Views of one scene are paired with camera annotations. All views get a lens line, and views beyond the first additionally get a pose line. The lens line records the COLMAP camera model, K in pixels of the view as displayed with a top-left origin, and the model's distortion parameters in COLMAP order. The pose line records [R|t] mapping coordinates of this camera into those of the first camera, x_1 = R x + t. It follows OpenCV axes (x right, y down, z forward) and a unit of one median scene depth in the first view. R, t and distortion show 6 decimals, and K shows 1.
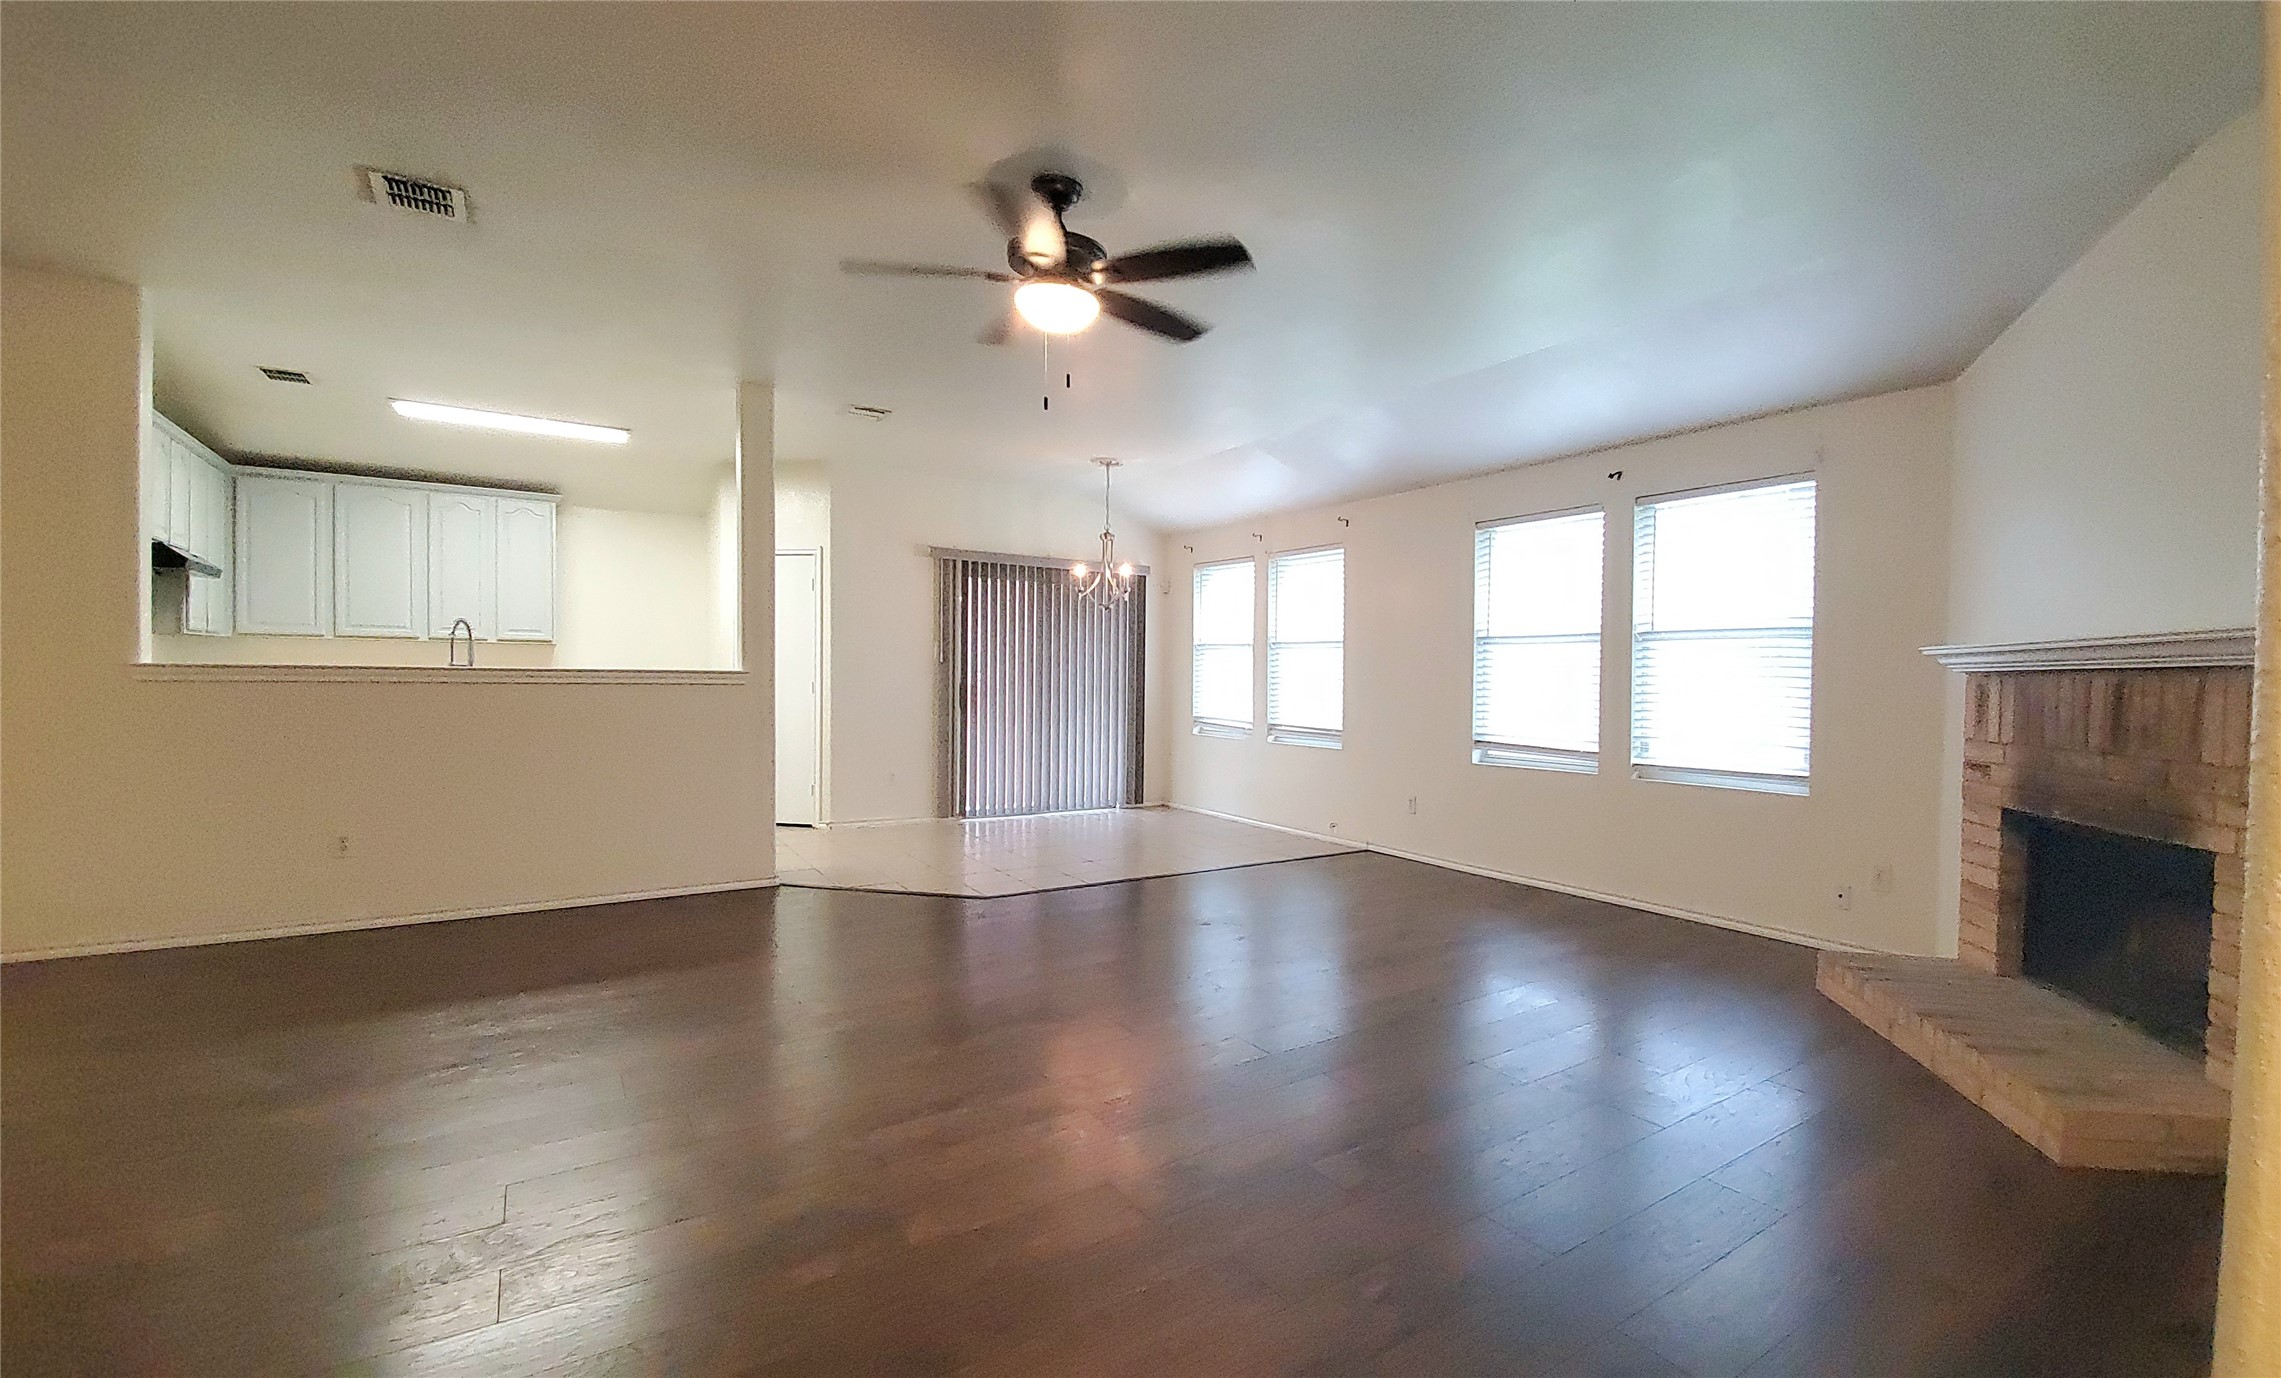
lens RADIAL K [[964.2, 0, 1228.8], [0, 964.2, 700.8], [0, 0, 1]] dist [0.017477, -0.019745]
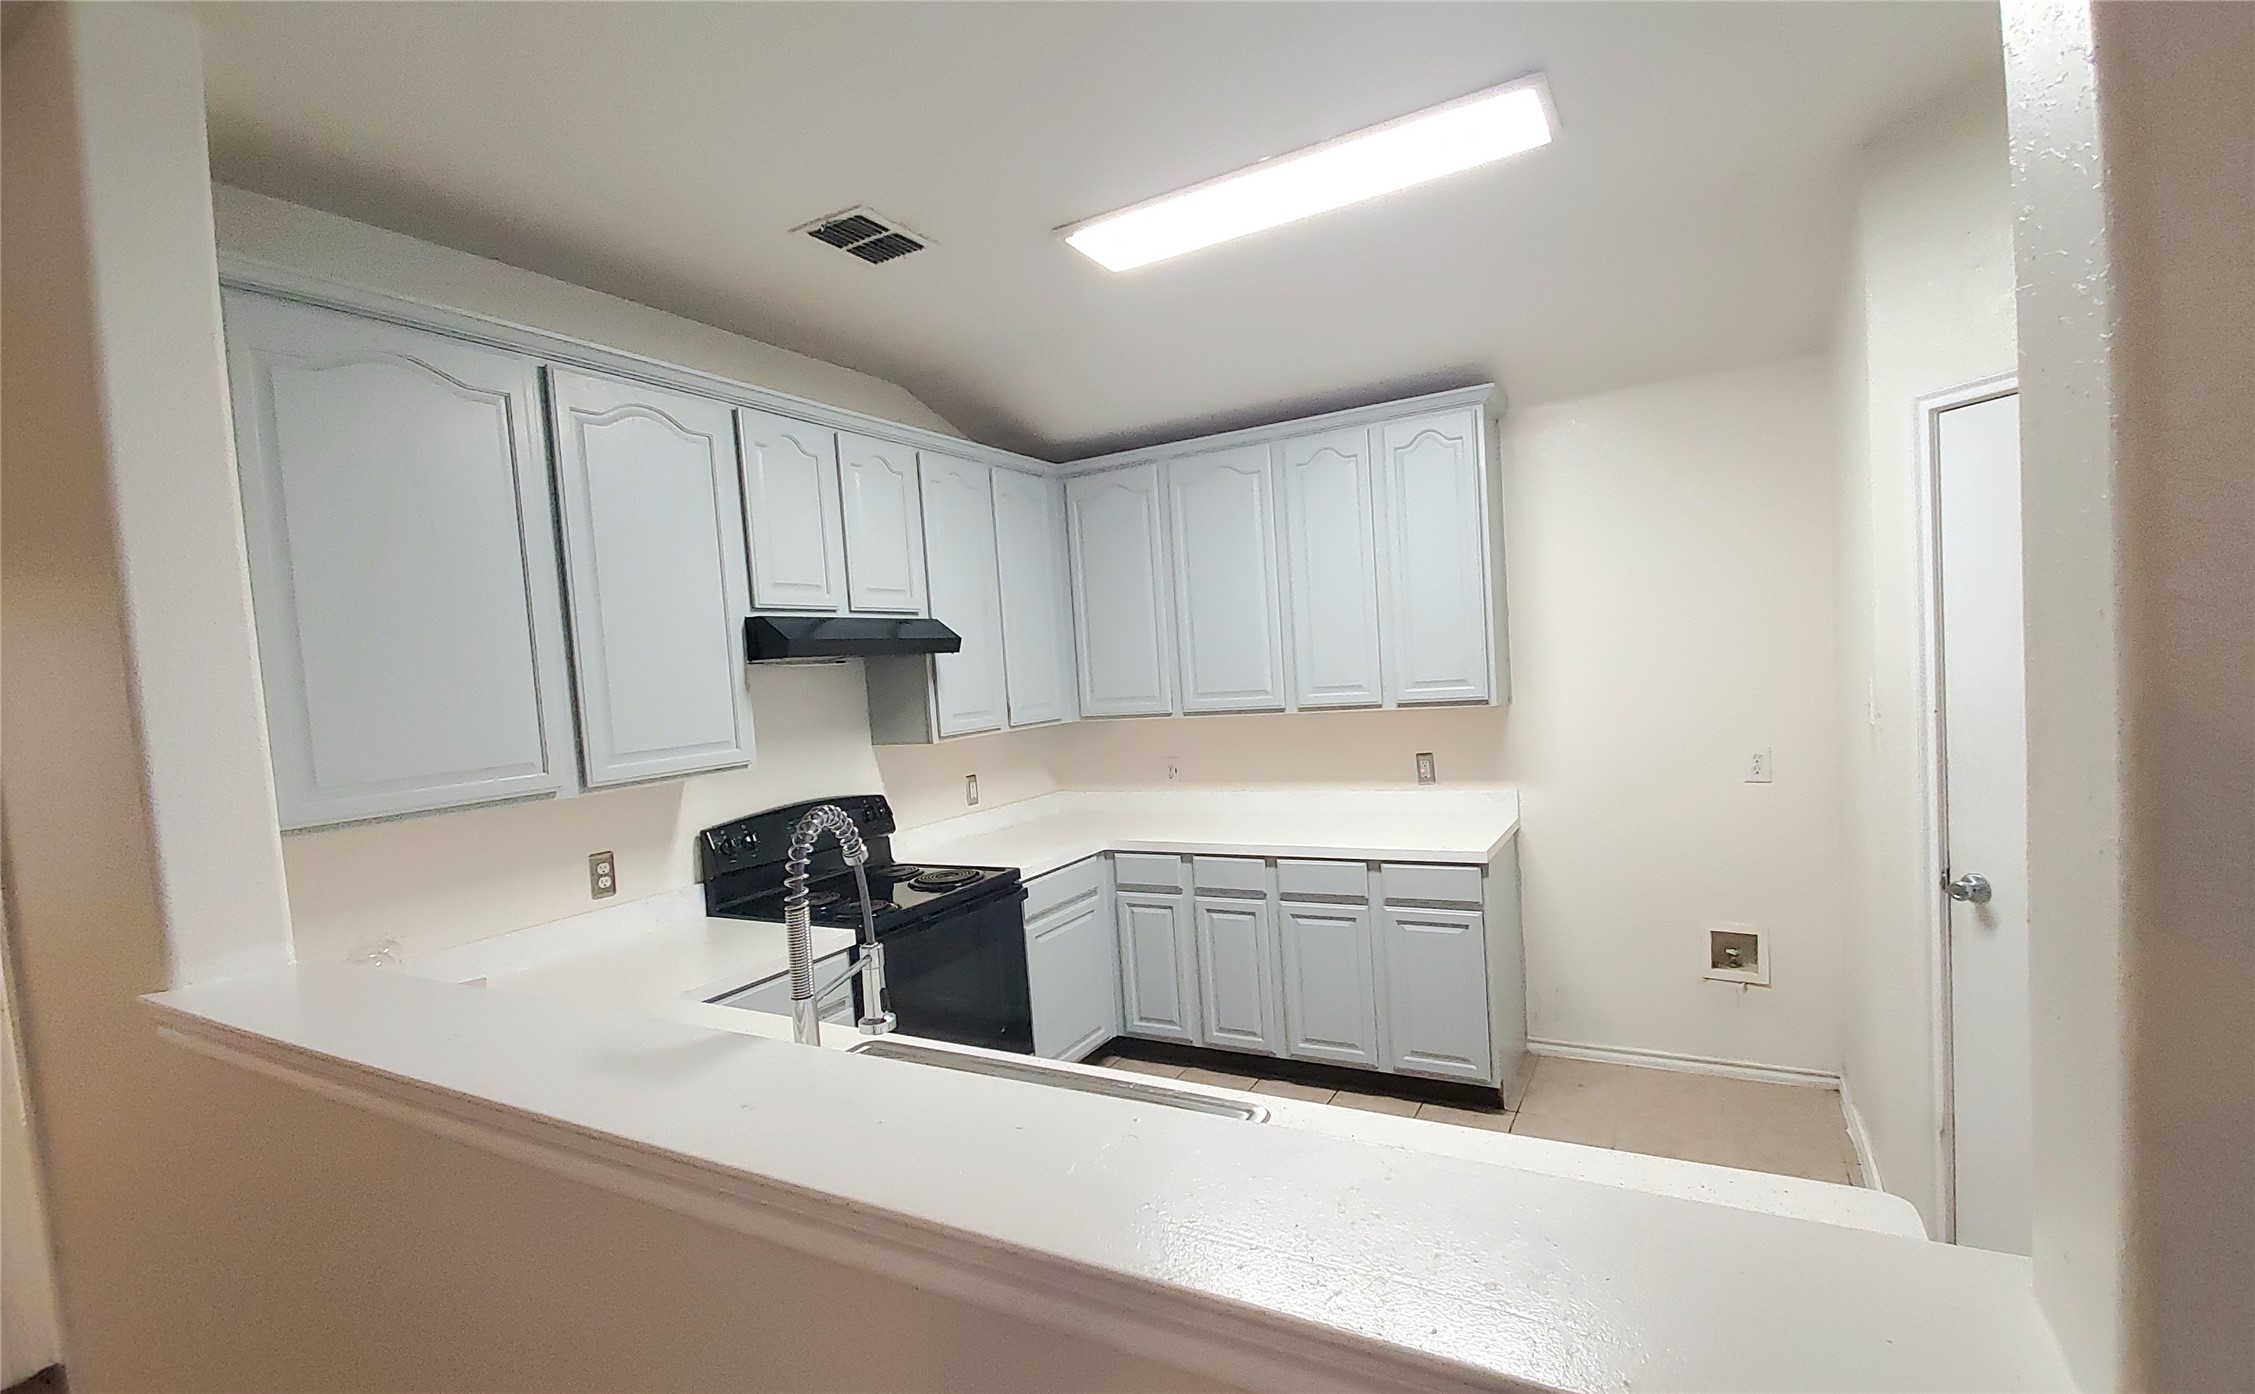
lens RADIAL K [[995.1, 0, 1166.0], [0, 995.1, 719.0], [0, 0, 1]] dist [0.009762, -0.000083]
pose [[0.445362, 0.006834, -0.895324, -0.457381], [0.051109, 0.998146, 0.033041, -0.105345], [0.893891, -0.060474, 0.444187, 0.882436]]
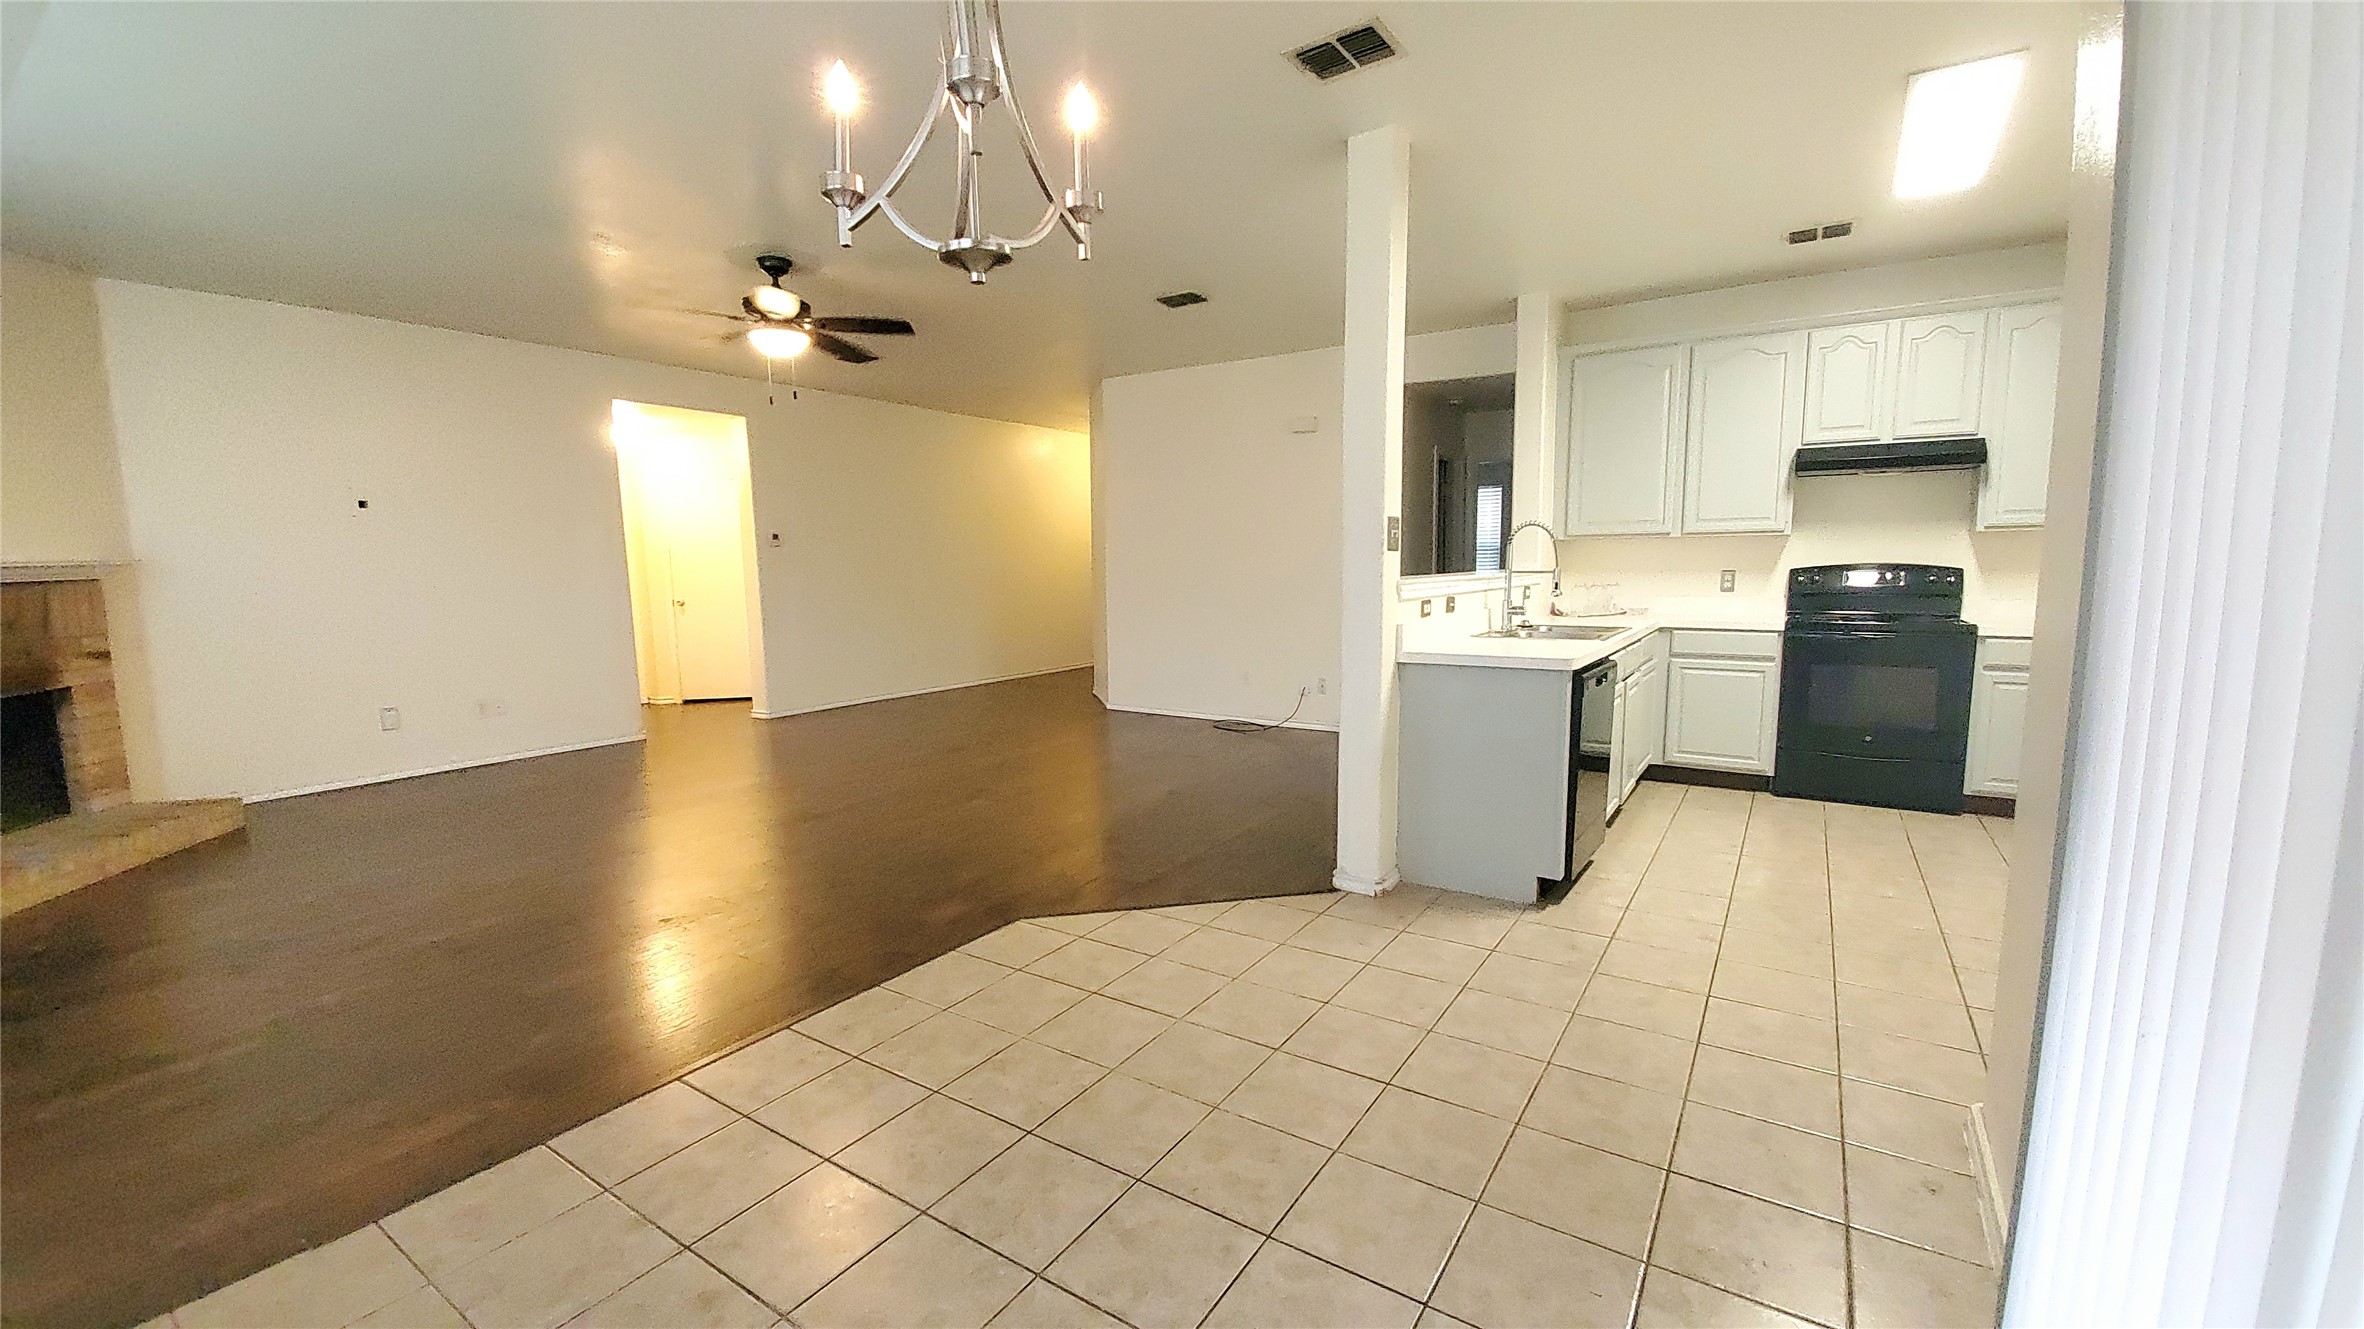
lens RADIAL K [[930.8, 0, 1184.9], [0, 930.8, 675.7], [0, 0, 1]] dist [0.018304, -0.019993]
pose [[-0.929929, 0.043577, -0.365147, -0.126488], [-0.009071, 0.989934, 0.141240, -0.056953], [0.367626, 0.134656, -0.920173, 1.589674]]
